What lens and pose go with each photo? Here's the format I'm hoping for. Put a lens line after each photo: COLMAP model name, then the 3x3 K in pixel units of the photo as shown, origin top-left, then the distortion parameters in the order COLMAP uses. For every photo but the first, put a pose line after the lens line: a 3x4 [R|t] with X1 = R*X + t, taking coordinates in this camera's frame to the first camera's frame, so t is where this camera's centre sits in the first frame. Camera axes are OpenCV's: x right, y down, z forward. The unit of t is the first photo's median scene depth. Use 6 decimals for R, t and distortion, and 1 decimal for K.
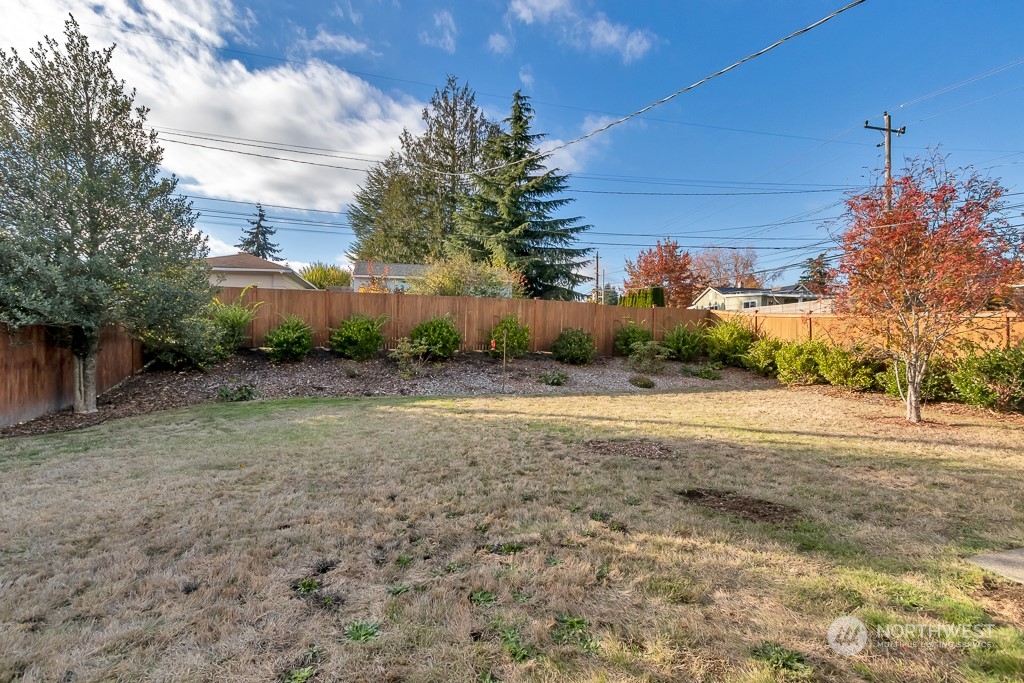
lens RADIAL K [[451.6, 0, 512.0], [0, 451.6, 341.5], [0, 0, 1]] dist [0.001234, 0.000045]
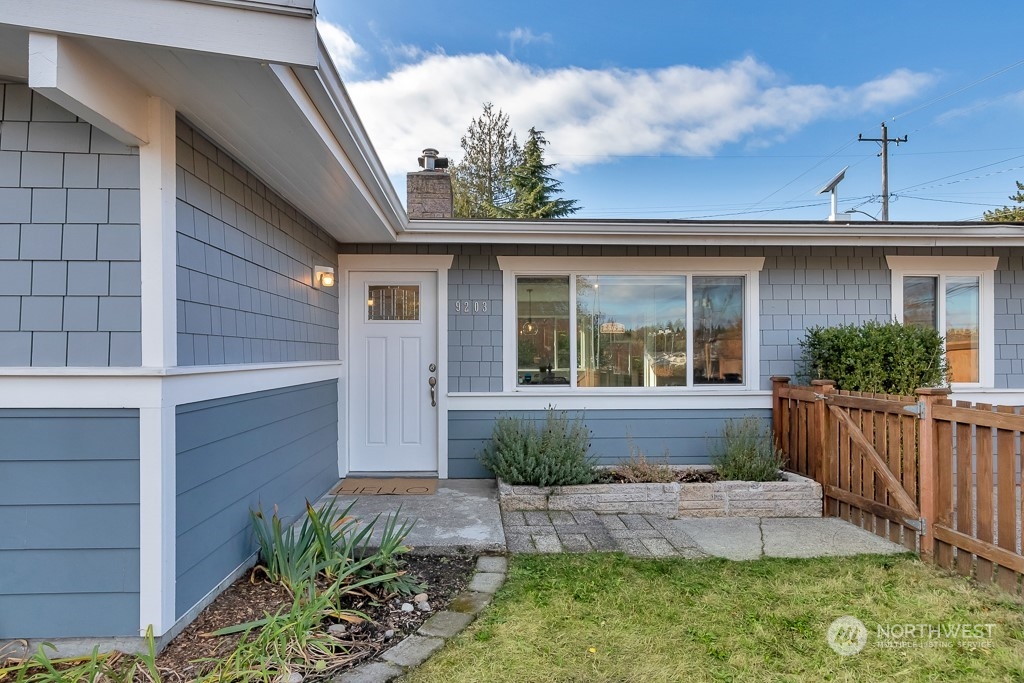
lens RADIAL K [[613.8, 0, 512.0], [0, 613.8, 341.5], [0, 0, 1]] dist [0.002371, -0.000187]
pose [[0.974978, -0.006494, -0.222207, 0.290494], [0.002211, 0.999807, -0.019520, 0.007768], [0.222291, 0.018540, 0.974804, -0.478511]]
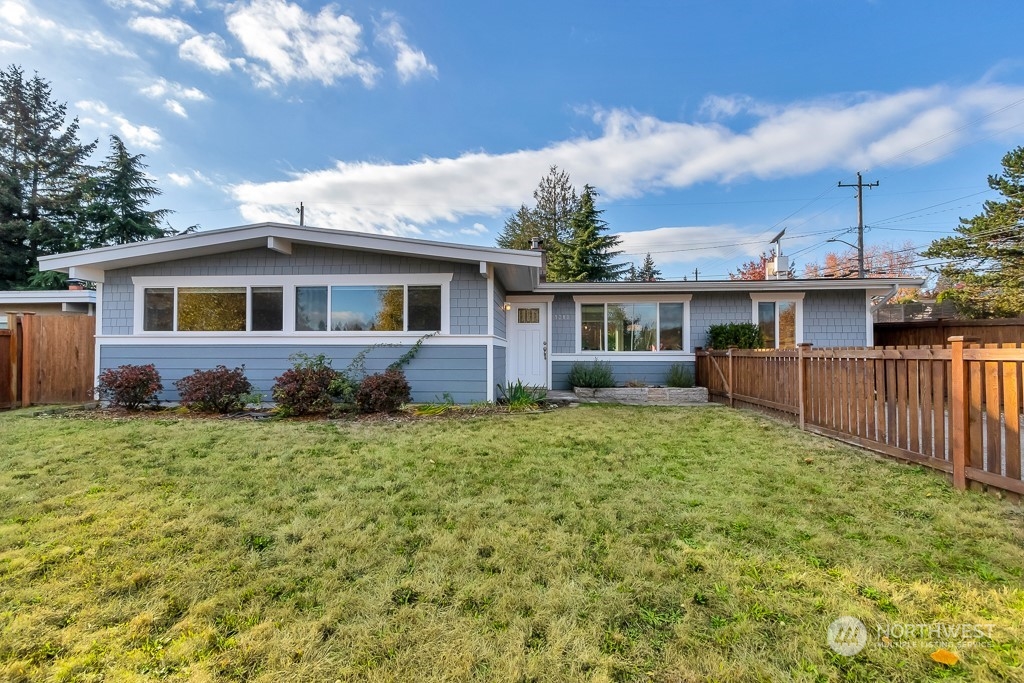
lens RADIAL K [[500.5, 0, 501.4], [0, 500.5, 341.8], [0, 0, 1]] dist [0.001131, -0.000302]
pose [[0.936283, -0.006790, -0.351181, 0.328556], [-0.000129, 0.999806, -0.019673, 0.020167], [0.351247, 0.018465, 0.936101, -0.683151]]
